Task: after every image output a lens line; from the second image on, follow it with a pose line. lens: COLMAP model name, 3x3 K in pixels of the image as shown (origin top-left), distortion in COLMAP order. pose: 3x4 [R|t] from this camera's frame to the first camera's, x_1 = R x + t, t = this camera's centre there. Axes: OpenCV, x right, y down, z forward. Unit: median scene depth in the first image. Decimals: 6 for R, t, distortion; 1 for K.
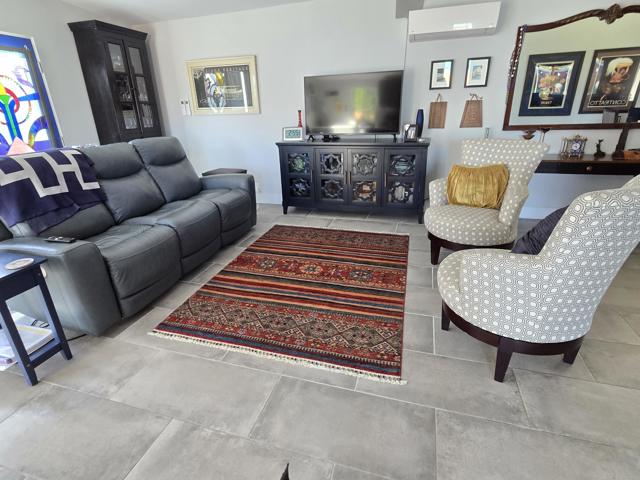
lens RADIAL K [[337.5, 0, 318.1], [0, 337.5, 238.8], [0, 0, 1]] dist [0.003607, -0.000419]
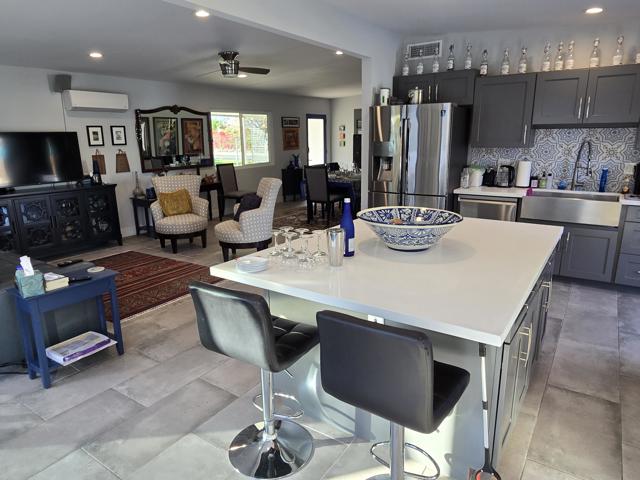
lens RADIAL K [[408.9, 0, 318.5], [0, 408.9, 239.2], [0, 0, 1]] dist [-0.034269, -0.000123]
pose [[0.284453, -0.201269, 0.937324, -1.063483], [0.363221, 0.927450, 0.088921, 0.075887], [-0.887219, 0.315162, 0.336921, -0.204573]]
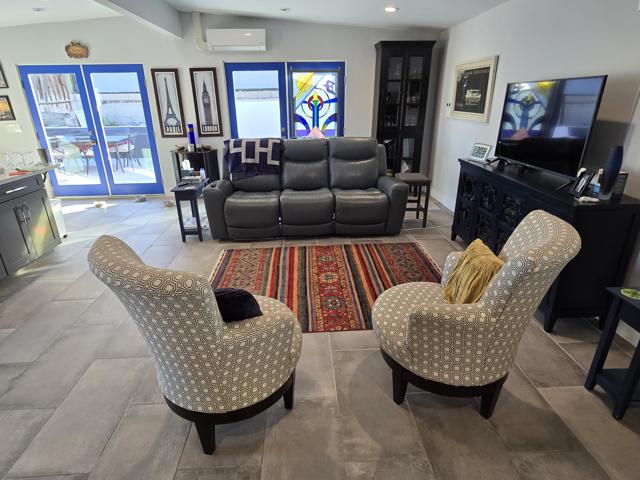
lens RADIAL K [[359.4, 0, 314.1], [0, 359.4, 235.2], [0, 0, 1]] dist [0.005334, 0.000195]
pose [[0.330919, 0.364863, -0.870268, 0.775186], [-0.342329, 0.905821, 0.249598, -0.255947], [0.879377, 0.215321, 0.424657, 0.386143]]
